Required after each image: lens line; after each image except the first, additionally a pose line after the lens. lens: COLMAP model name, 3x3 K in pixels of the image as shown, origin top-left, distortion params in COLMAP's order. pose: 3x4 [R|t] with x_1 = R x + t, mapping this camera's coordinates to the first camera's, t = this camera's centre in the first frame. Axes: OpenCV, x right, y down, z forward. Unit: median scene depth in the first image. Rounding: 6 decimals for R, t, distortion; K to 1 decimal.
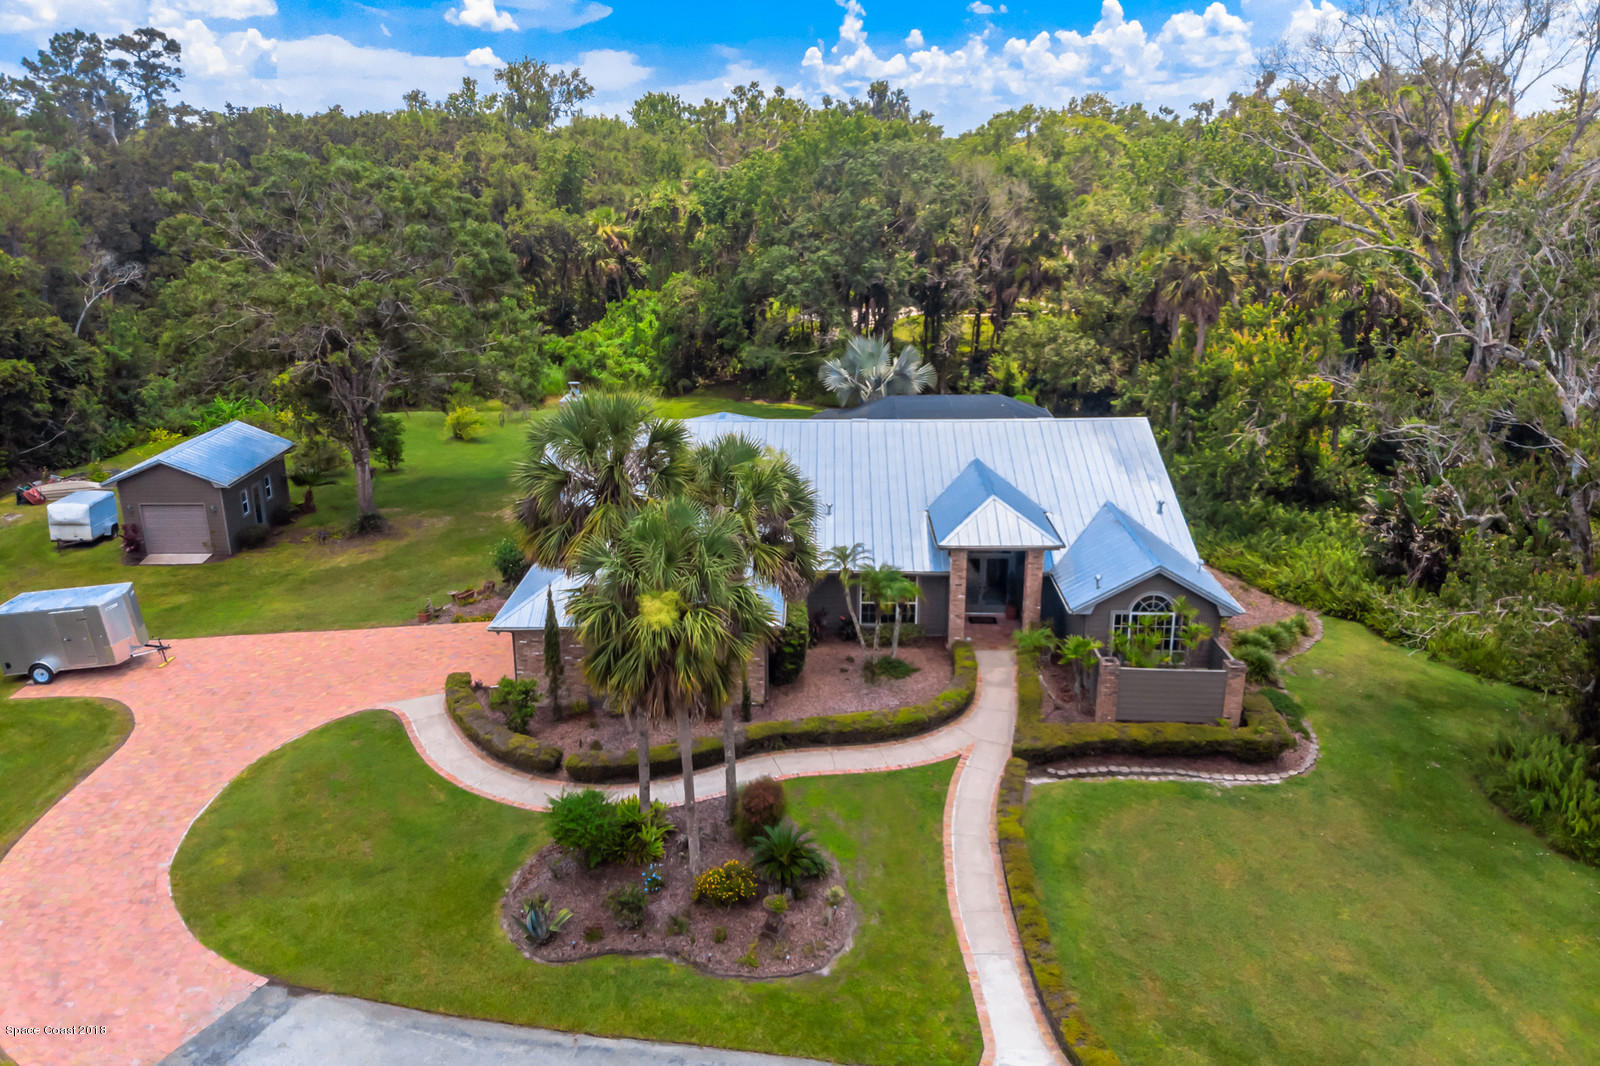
lens RADIAL K [[1115.2, 0, 828.3], [0, 1115.2, 503.1], [0, 0, 1]] dist [0.149428, -0.133928]
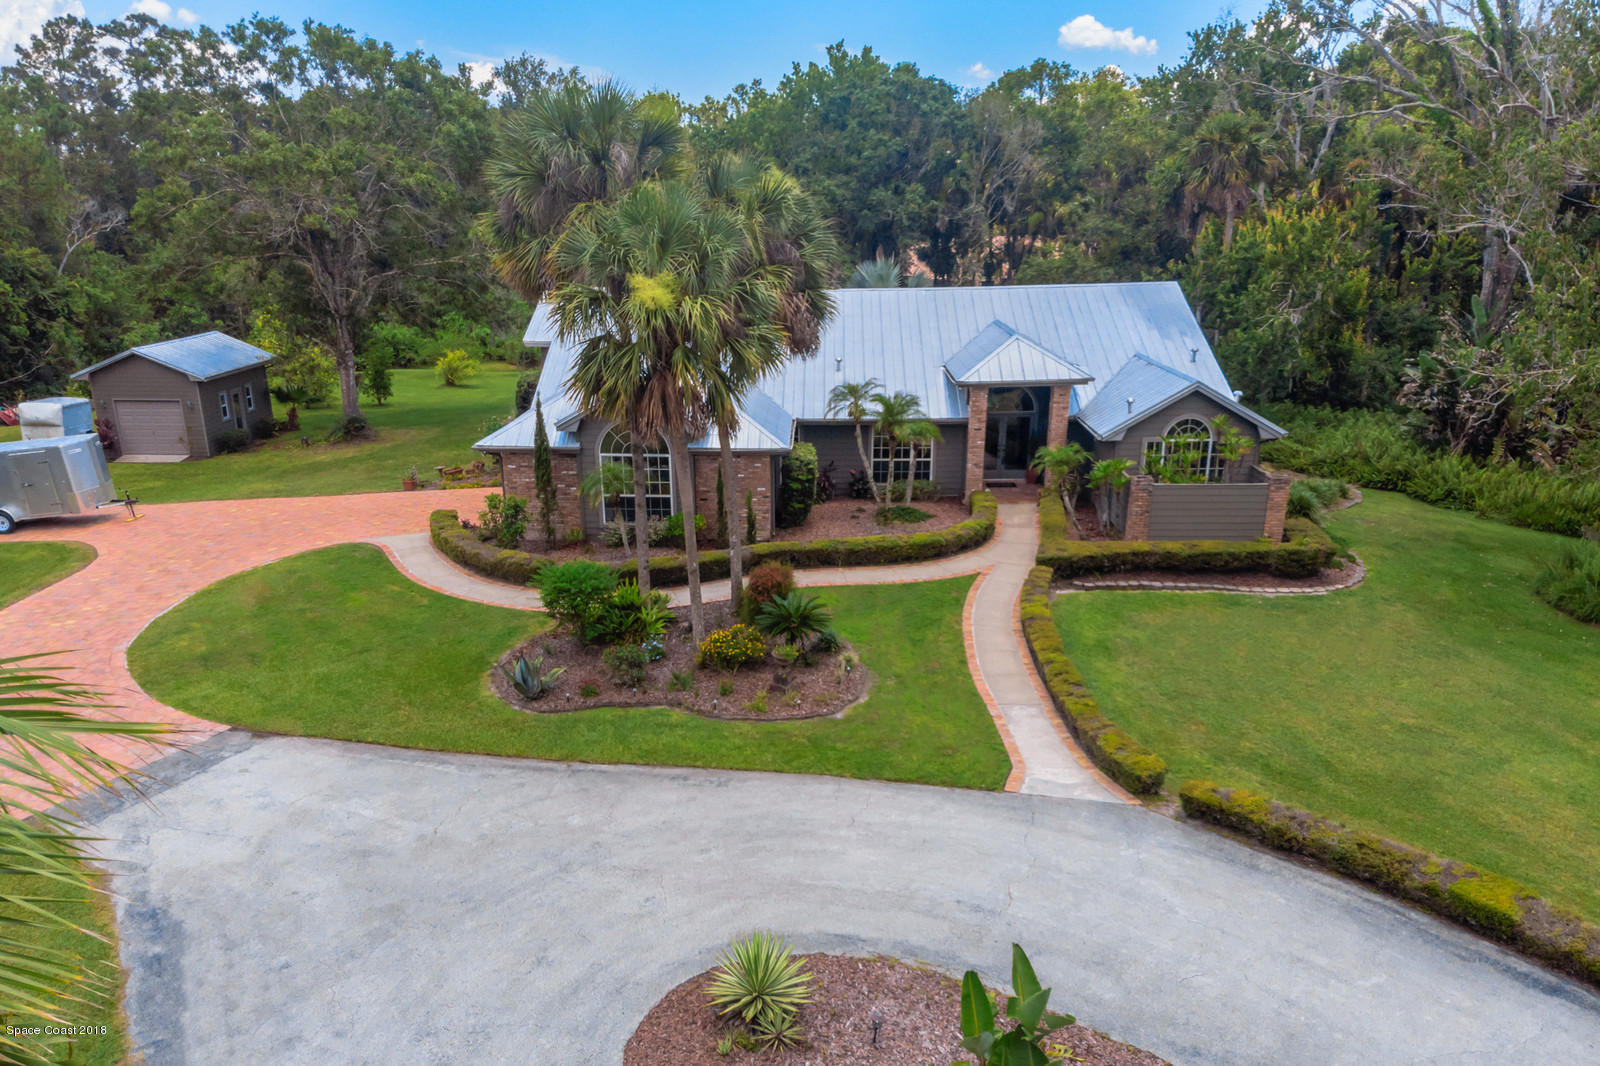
lens RADIAL K [[1115.2, 0, 827.4], [0, 1115.2, 575.8], [0, 0, 1]] dist [0.149428, -0.133928]
pose [[0.999997, -0.000780, -0.002259, -0.006439], [0.000765, 0.999978, -0.006639, 0.188927], [0.002264, 0.006637, 0.999975, 0.057830]]
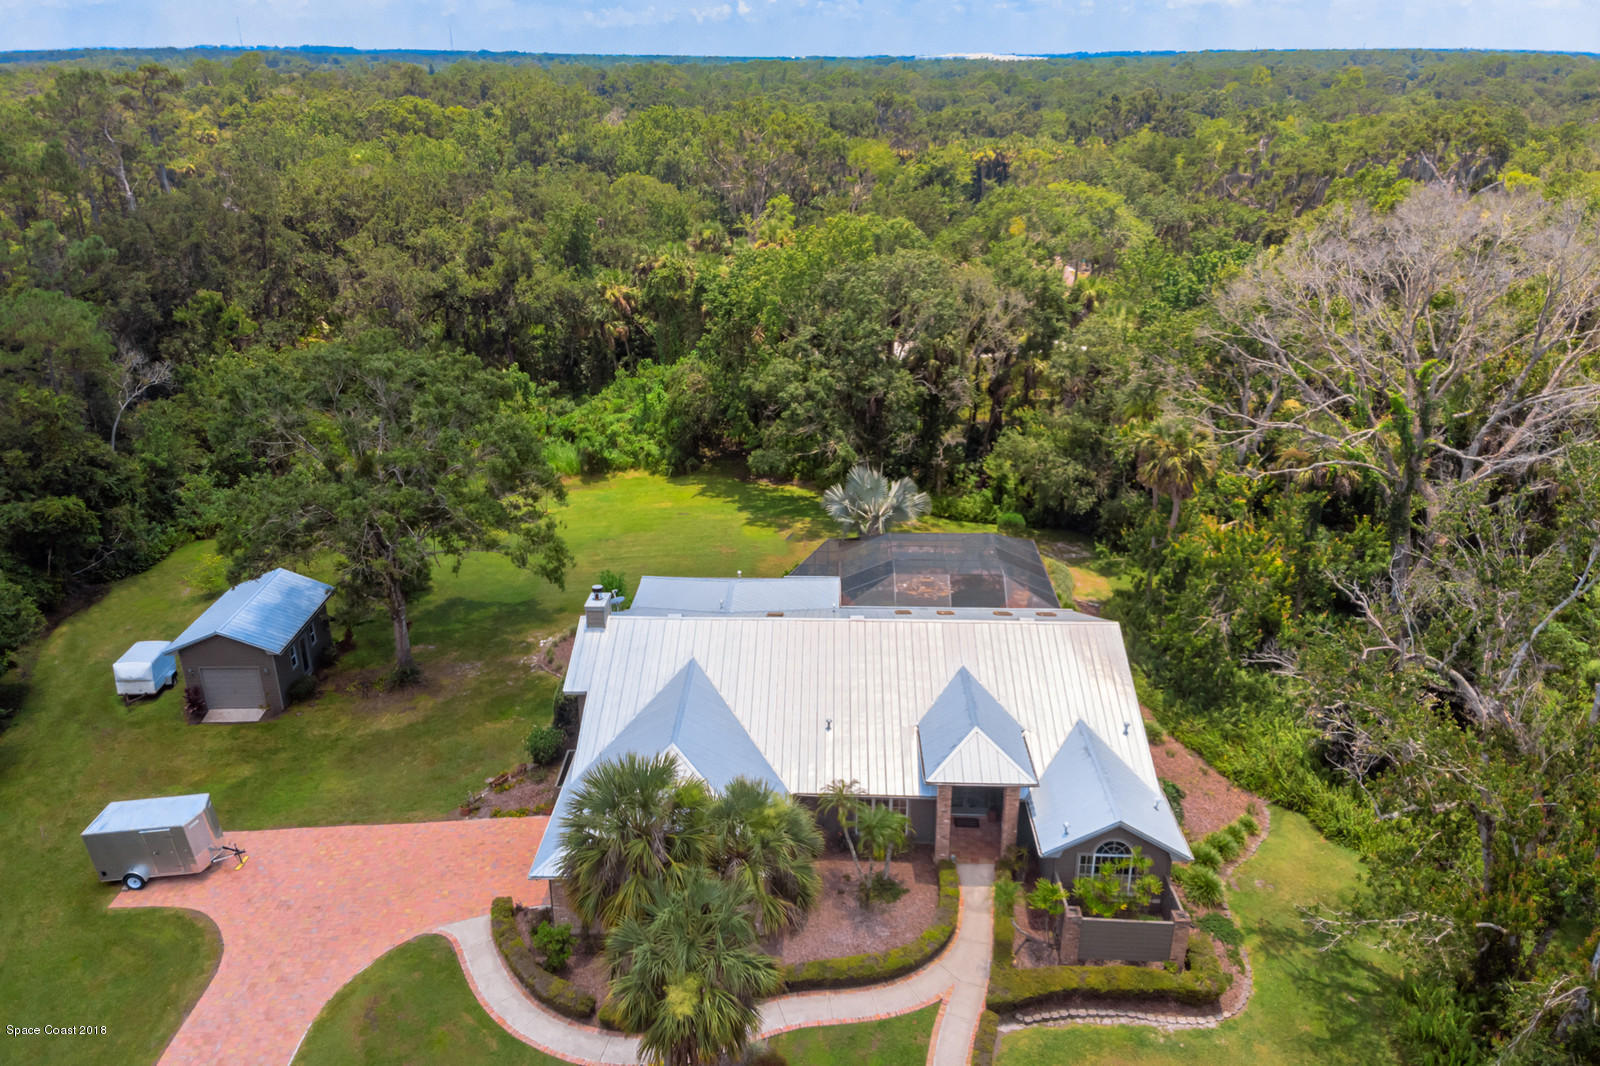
lens RADIAL K [[1115.2, 0, 831.2], [0, 1115.2, 534.3], [0, 0, 1]] dist [0.149428, -0.133928]
pose [[0.999991, 0.004220, -0.000194, 0.002400], [-0.004174, 0.994012, 0.109195, -0.303352], [0.000654, -0.109193, 0.994020, -0.086421]]
